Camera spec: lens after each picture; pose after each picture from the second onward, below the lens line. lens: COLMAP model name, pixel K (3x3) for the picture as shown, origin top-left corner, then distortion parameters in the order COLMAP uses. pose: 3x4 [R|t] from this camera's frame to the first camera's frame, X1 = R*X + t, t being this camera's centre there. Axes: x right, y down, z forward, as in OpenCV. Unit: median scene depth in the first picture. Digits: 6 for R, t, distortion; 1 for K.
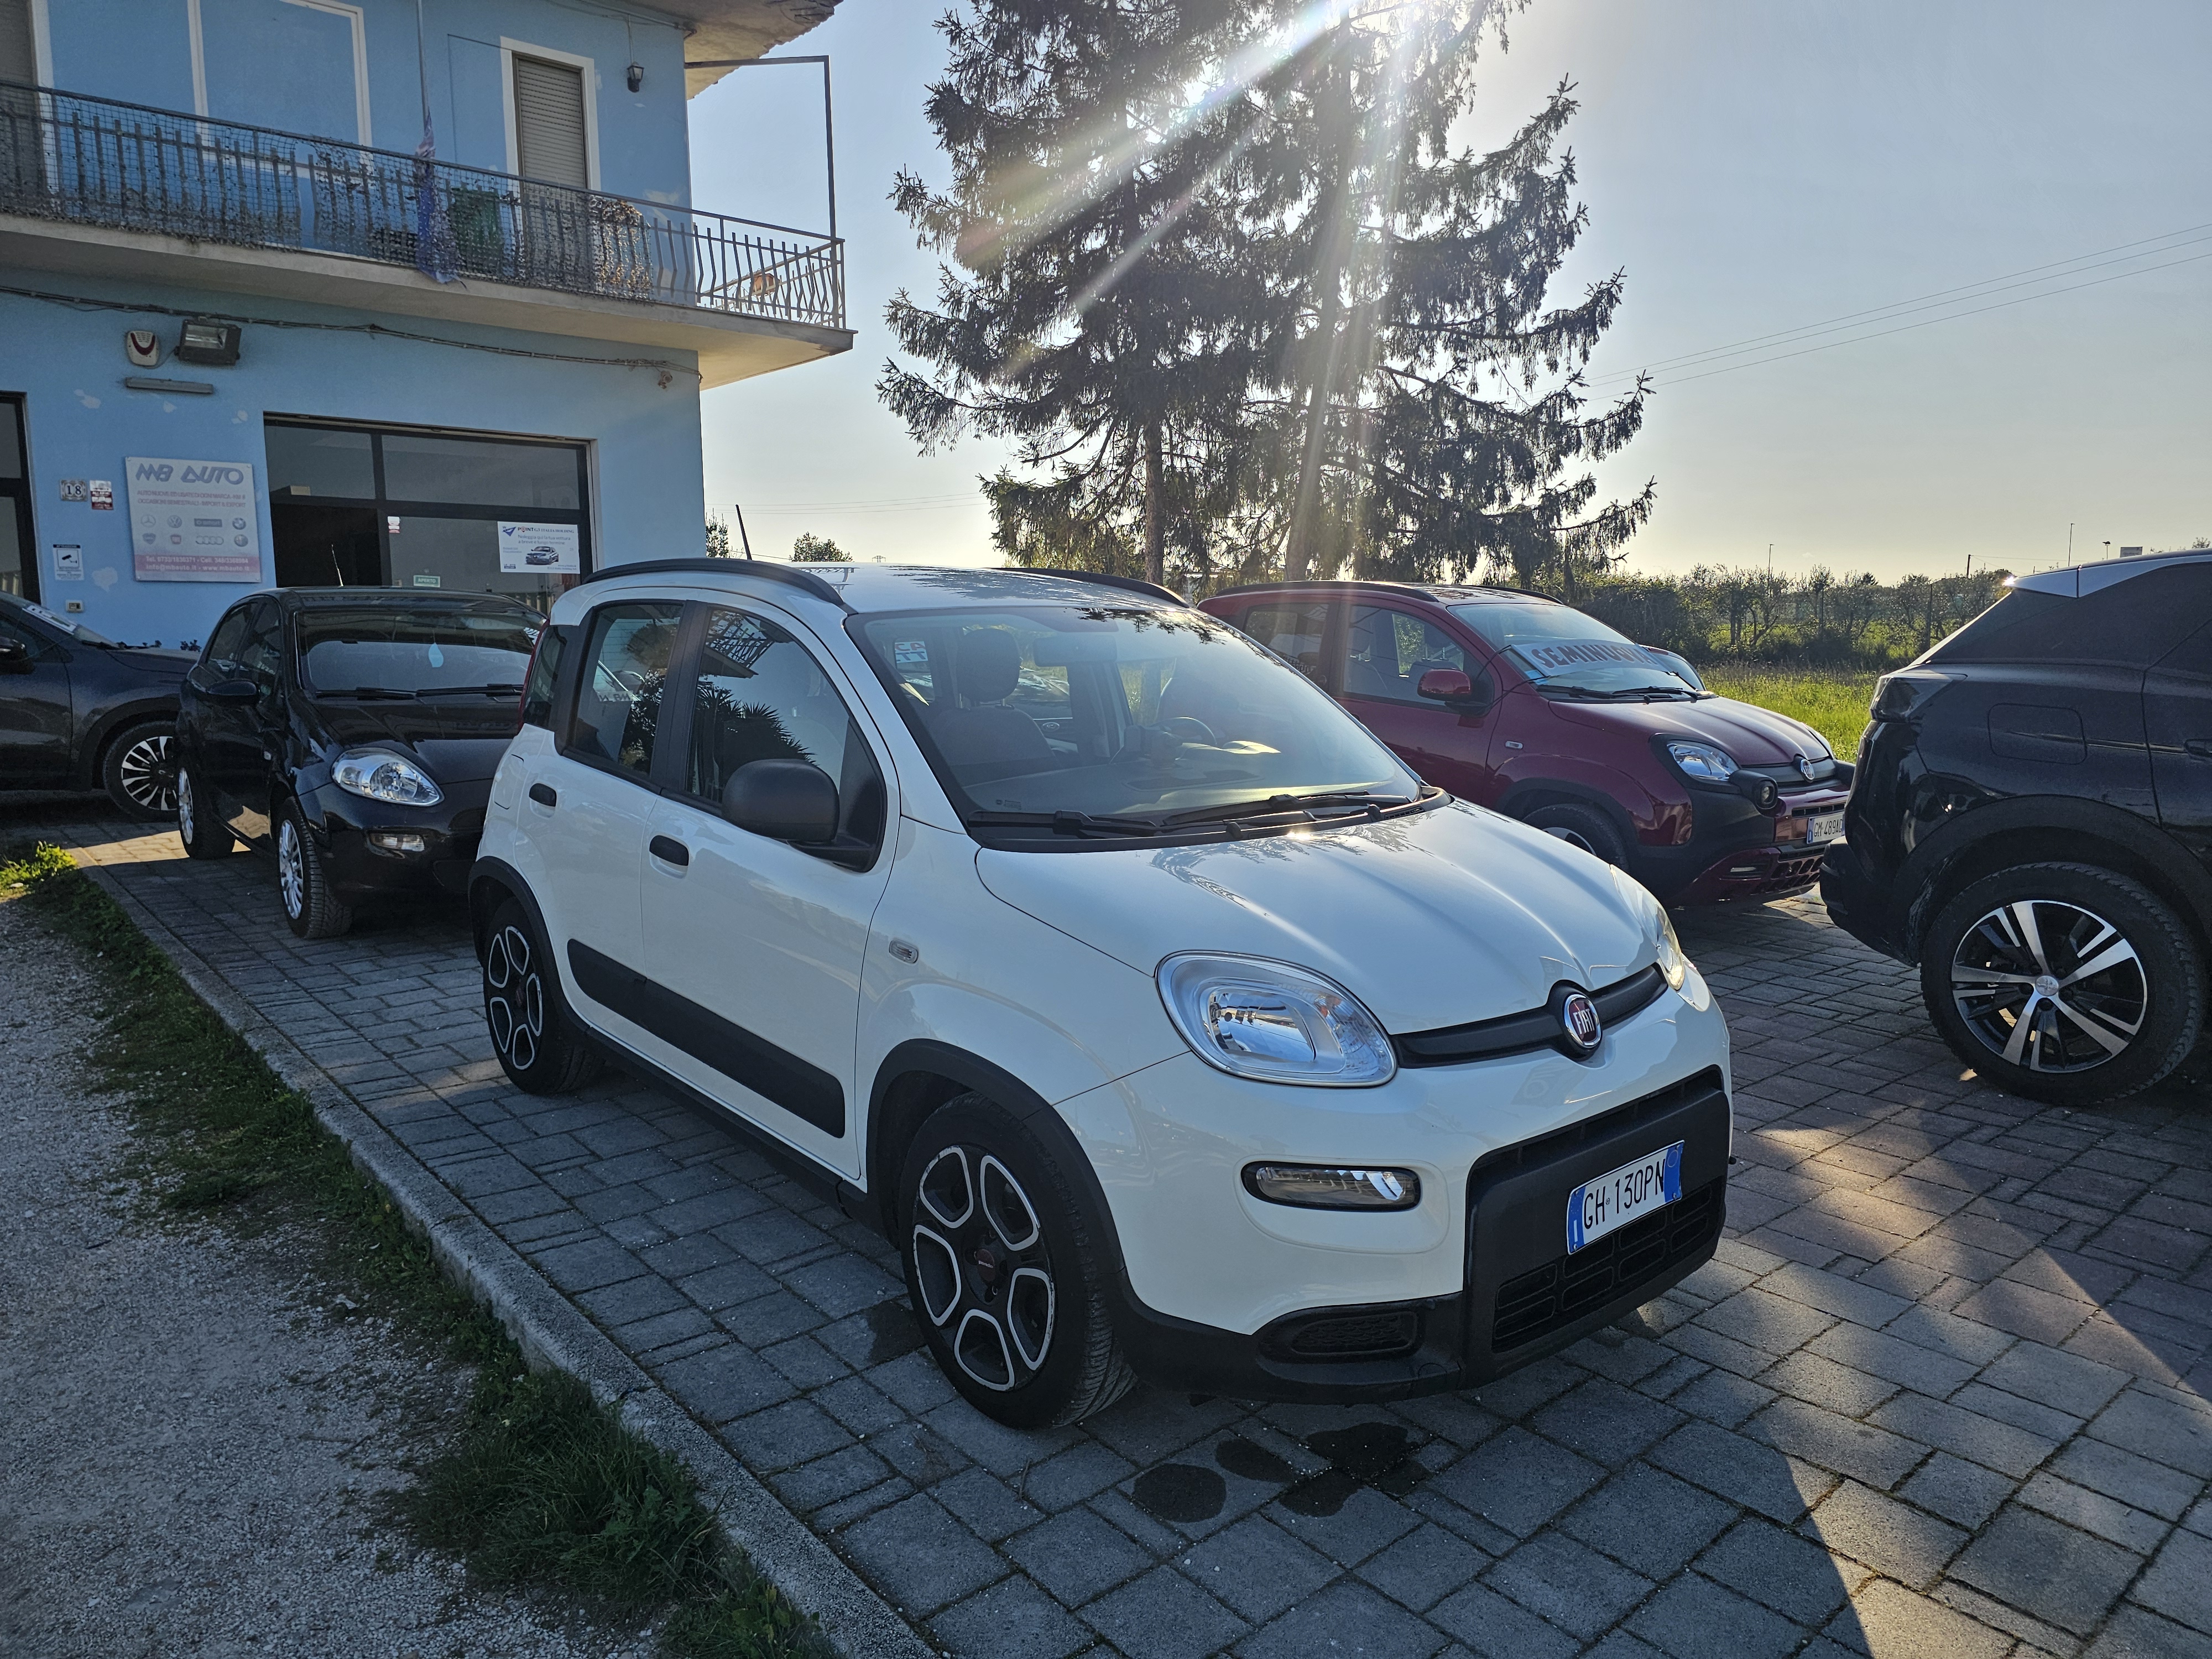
lens RADIAL K [[1470.5, 0, 1112.9], [0, 1470.5, 831.3], [0, 0, 1]] dist [0.049011, -0.046541]
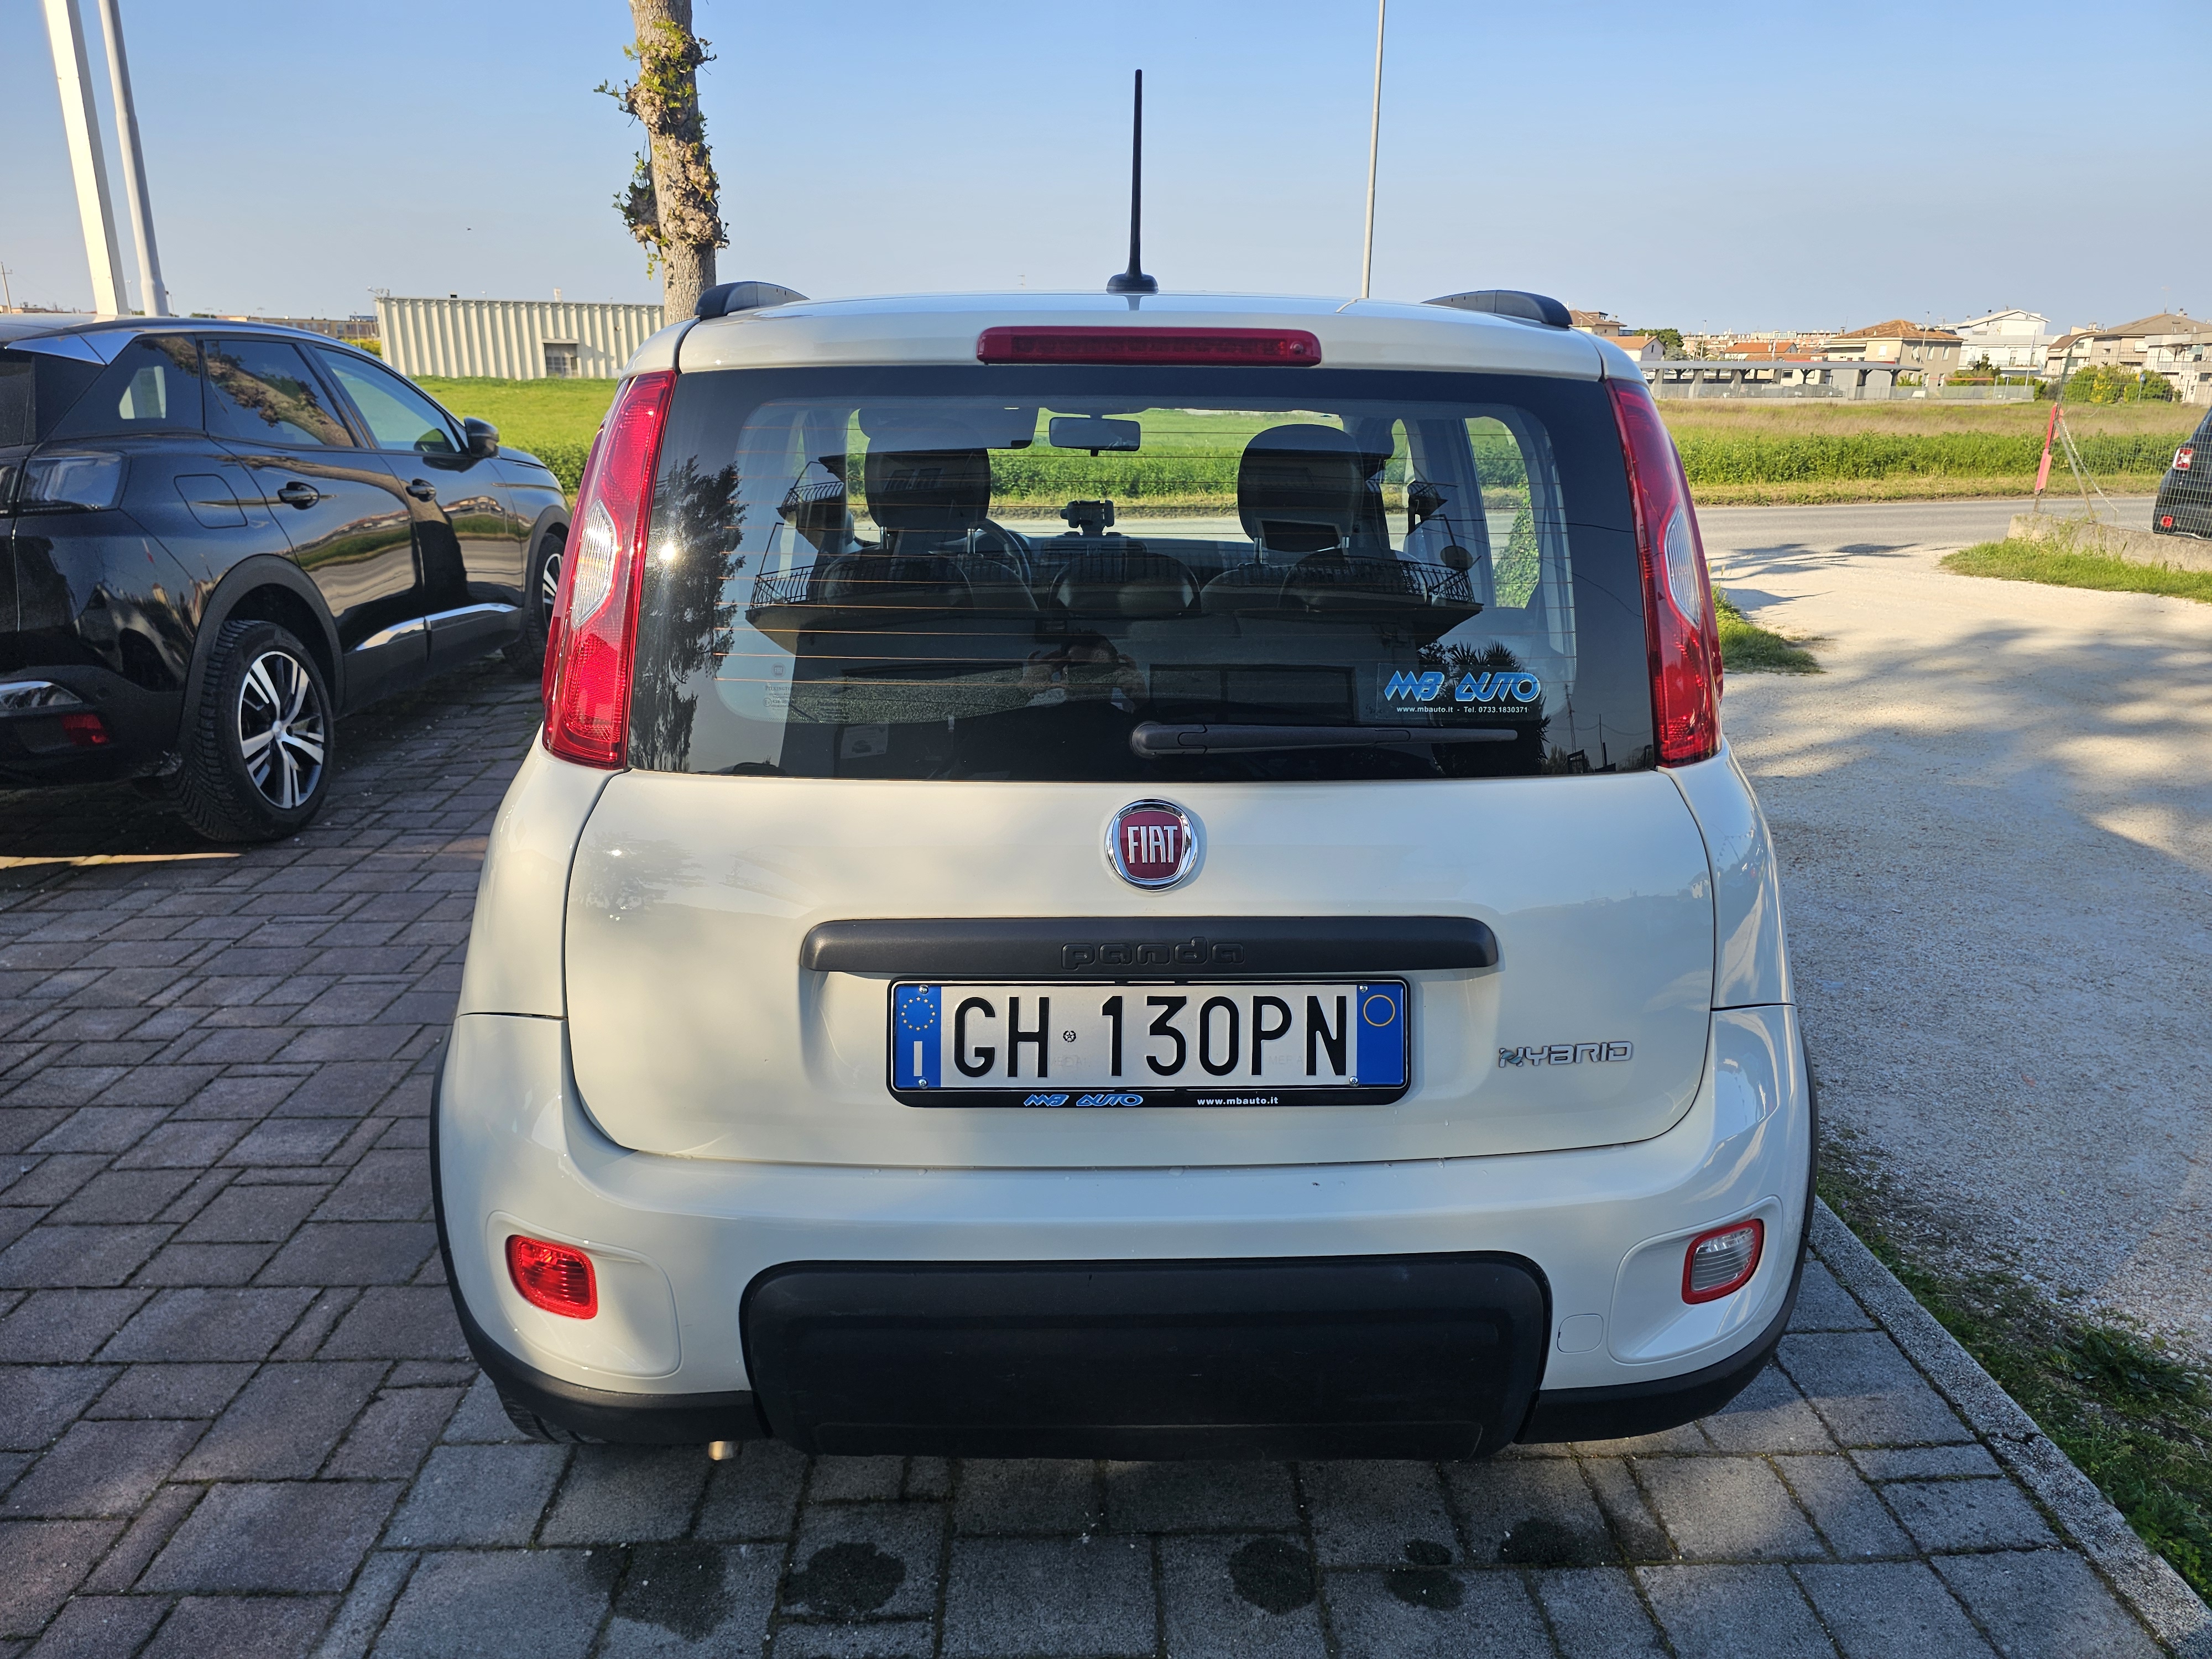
lens RADIAL K [[1470.5, 0, 1104.0], [0, 1470.5, 822.9], [0, 0, 1]] dist [0.049011, -0.046541]
pose [[-0.773358, -0.184706, 0.606466, -0.592530], [0.083525, 0.918593, 0.386278, -0.233584], [-0.628443, 0.349387, -0.694973, 1.574202]]
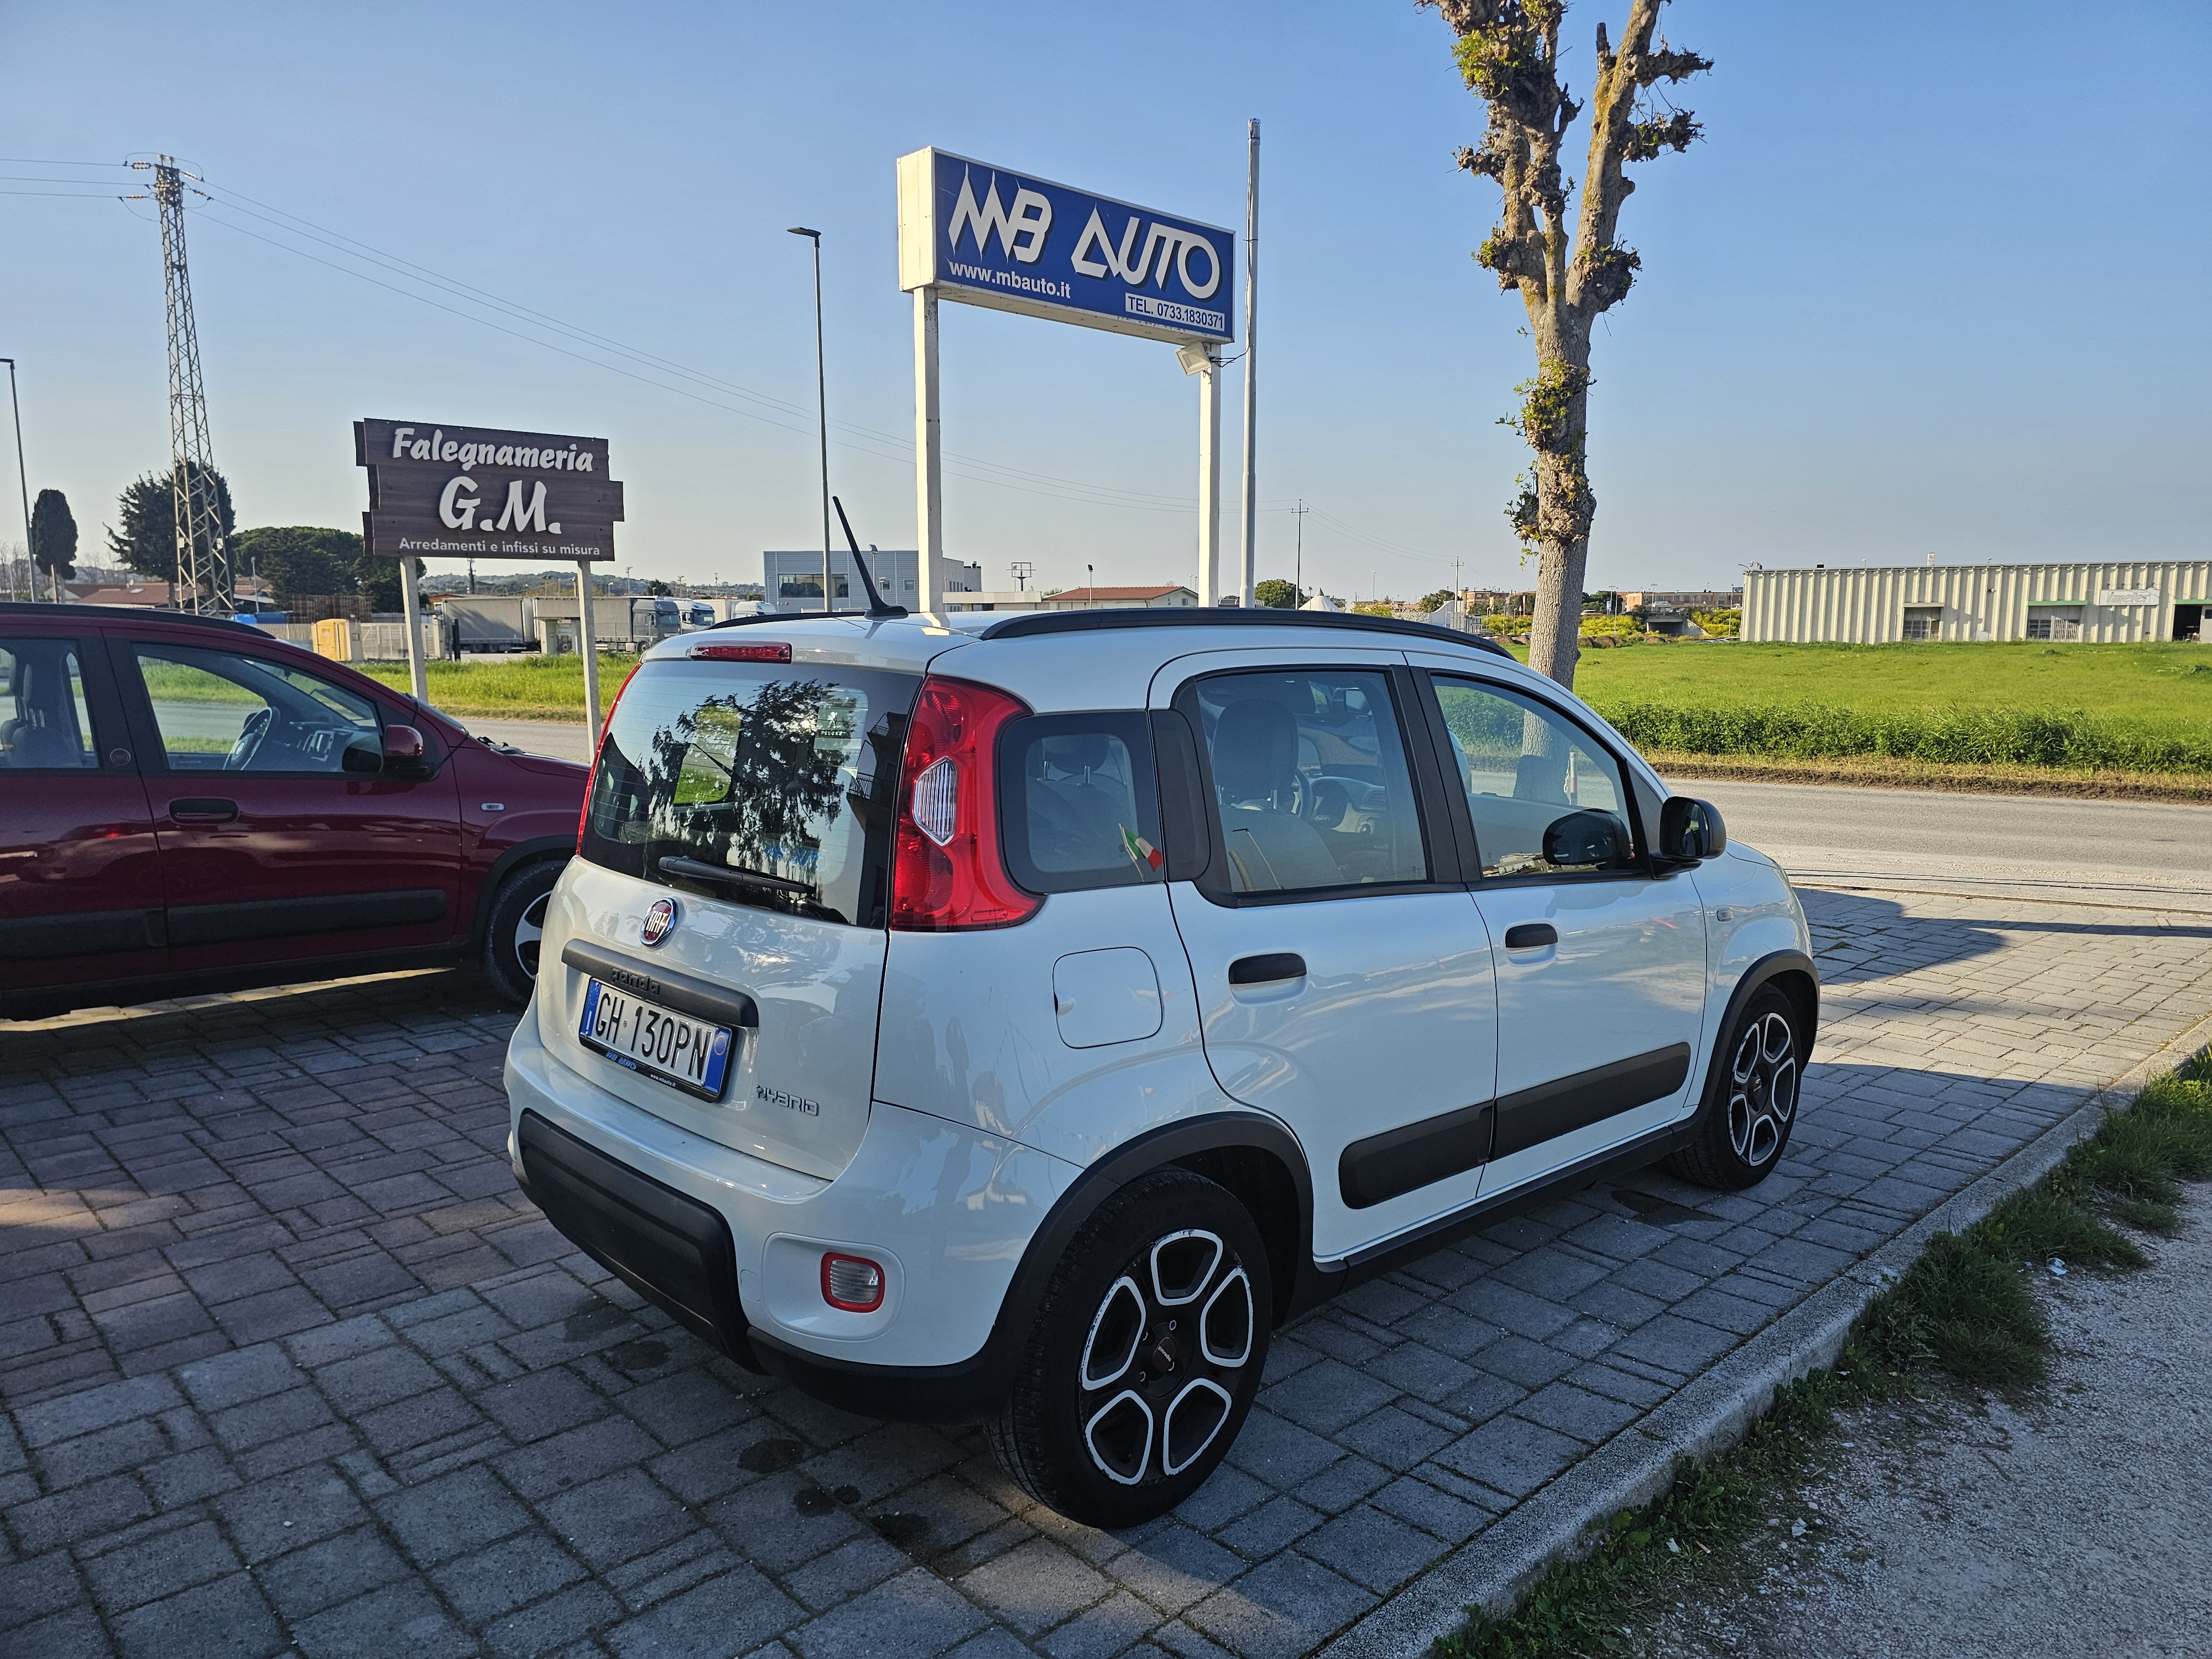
lens RADIAL K [[1470.5, 0, 1123.6], [0, 1470.5, 858.2], [0, 0, 1]] dist [0.049011, -0.046541]
pose [[-0.052205, -0.144837, 0.988077, -1.043992], [0.137979, 0.978891, 0.150780, -0.183853], [-0.989058, 0.144206, -0.031119, 1.116801]]
